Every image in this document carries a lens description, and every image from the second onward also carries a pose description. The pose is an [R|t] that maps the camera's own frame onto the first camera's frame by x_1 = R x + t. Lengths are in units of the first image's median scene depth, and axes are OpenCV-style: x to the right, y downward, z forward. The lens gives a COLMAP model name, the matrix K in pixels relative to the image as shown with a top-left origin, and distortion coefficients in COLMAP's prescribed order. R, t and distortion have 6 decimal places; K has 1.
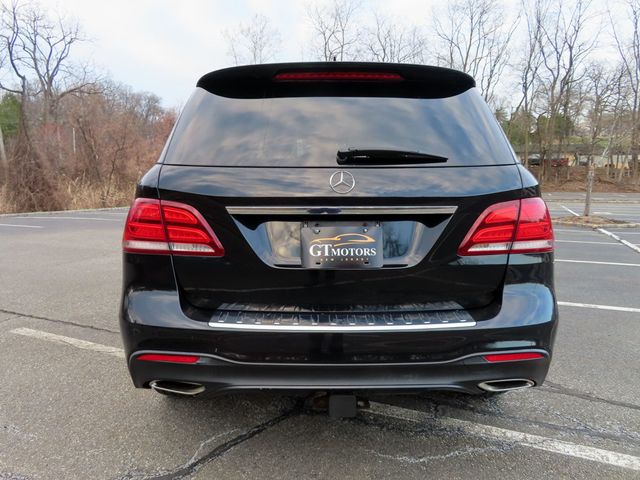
lens RADIAL K [[459.2, 0, 315.0], [0, 459.2, 241.9], [0, 0, 1]] dist [-0.010165, 0.005047]
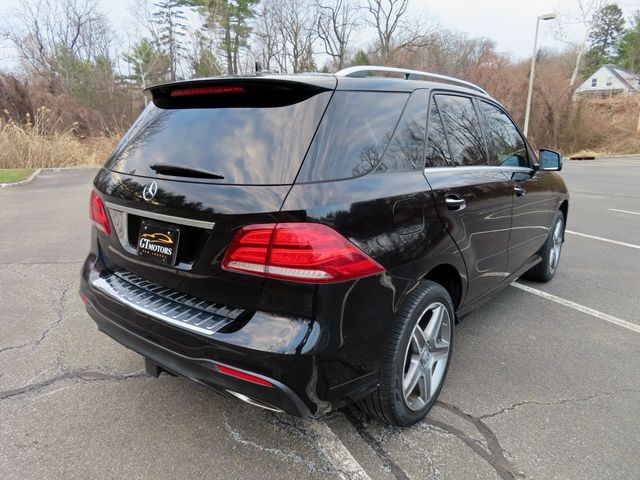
lens RADIAL K [[459.2, 0, 317.1], [0, 459.2, 244.0], [0, 0, 1]] dist [-0.010165, 0.005047]
pose [[0.780707, 0.160454, -0.603947, 0.931306], [-0.092610, 0.985509, 0.142111, -0.165116], [0.617997, -0.055016, 0.784253, 0.254929]]
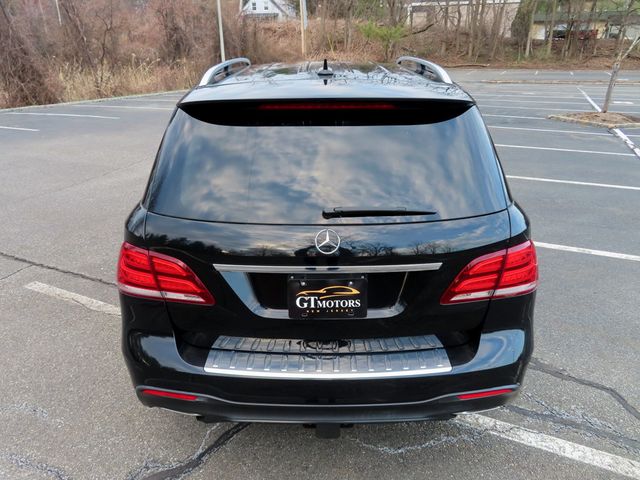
lens RADIAL K [[459.2, 0, 315.2], [0, 459.2, 242.6], [0, 0, 1]] dist [-0.010165, 0.005047]
pose [[0.999880, -0.003137, -0.015140, 0.038577], [0.006989, 0.965155, 0.261587, -0.314504], [0.013792, -0.261661, 0.965061, 0.028760]]
